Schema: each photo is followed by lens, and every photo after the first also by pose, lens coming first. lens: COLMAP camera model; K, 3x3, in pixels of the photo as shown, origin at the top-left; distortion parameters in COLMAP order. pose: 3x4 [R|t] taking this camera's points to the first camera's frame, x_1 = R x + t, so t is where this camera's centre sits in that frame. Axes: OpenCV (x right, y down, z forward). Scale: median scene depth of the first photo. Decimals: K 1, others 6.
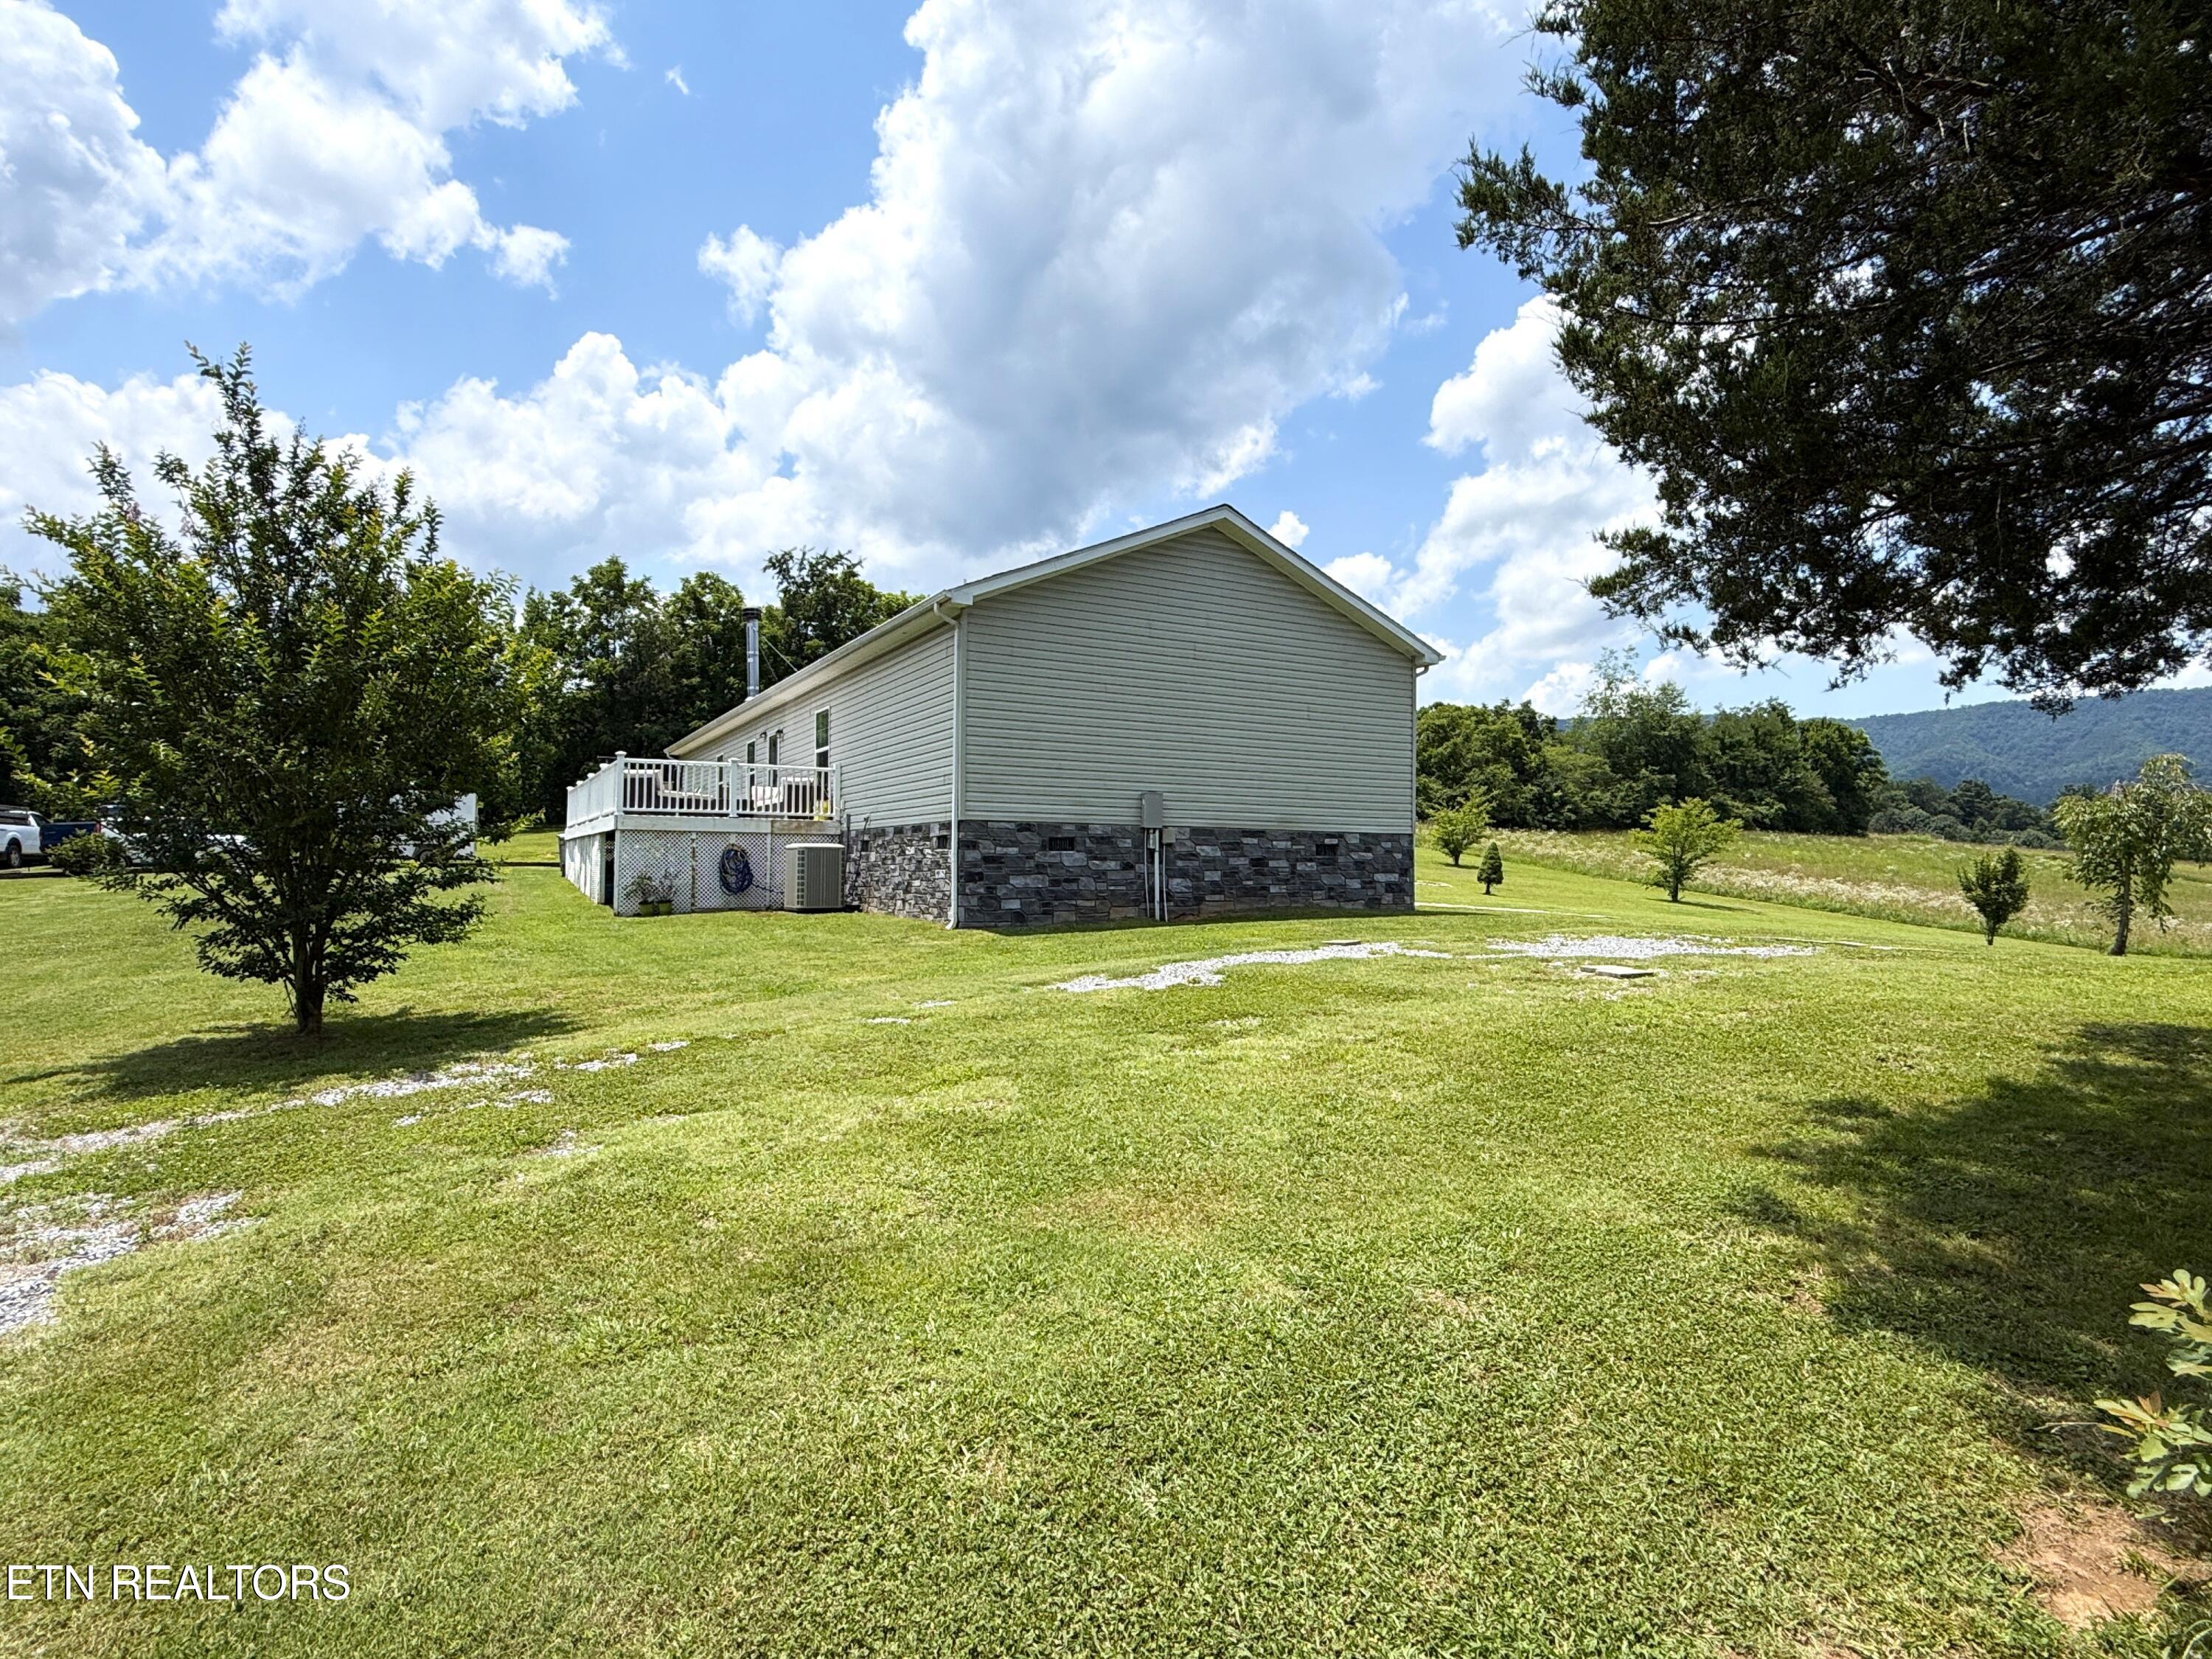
lens RADIAL K [[1141.1, 0, 1106.0], [0, 1141.1, 829.5], [0, 0, 1]] dist [-0.028380, 0.005933]
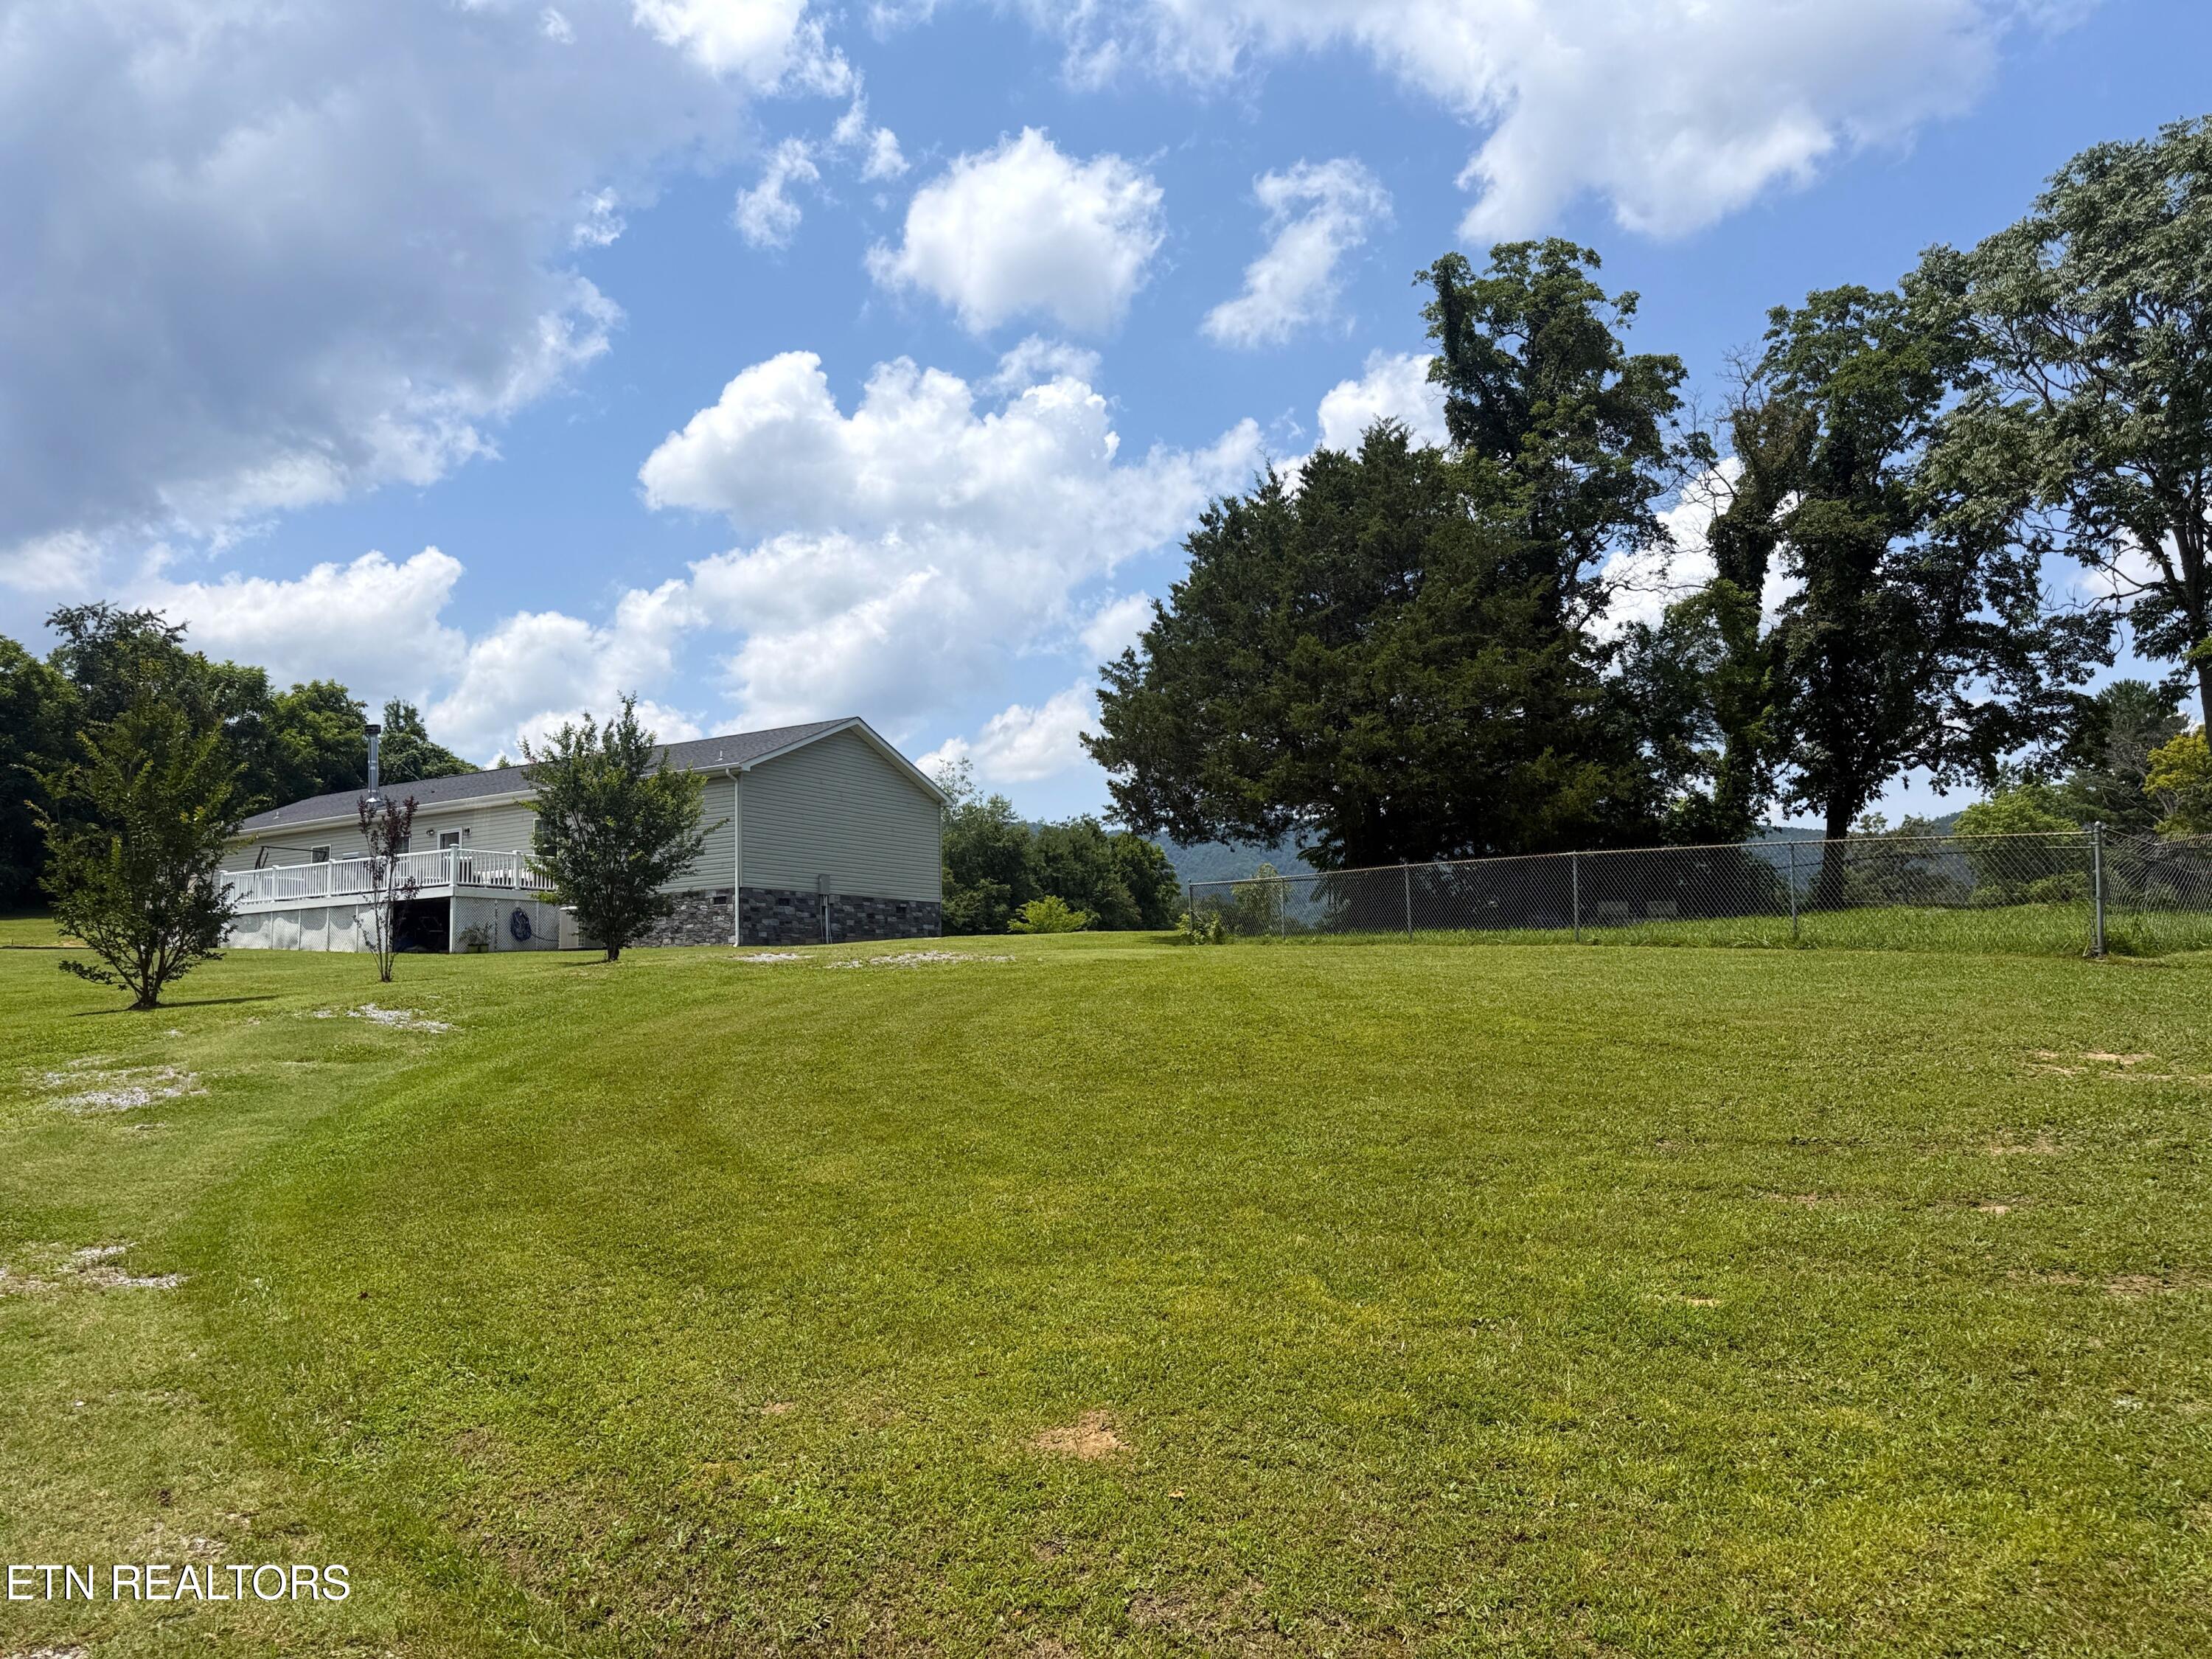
lens RADIAL K [[1515.8, 0, 1103.4], [0, 1515.8, 840.7], [0, 0, 1]] dist [-0.002600, -0.022000]
pose [[0.851956, 0.026942, 0.522919, -0.807420], [0.015265, 0.996973, -0.076237, 0.099544], [-0.523390, 0.072932, 0.848966, -1.219910]]
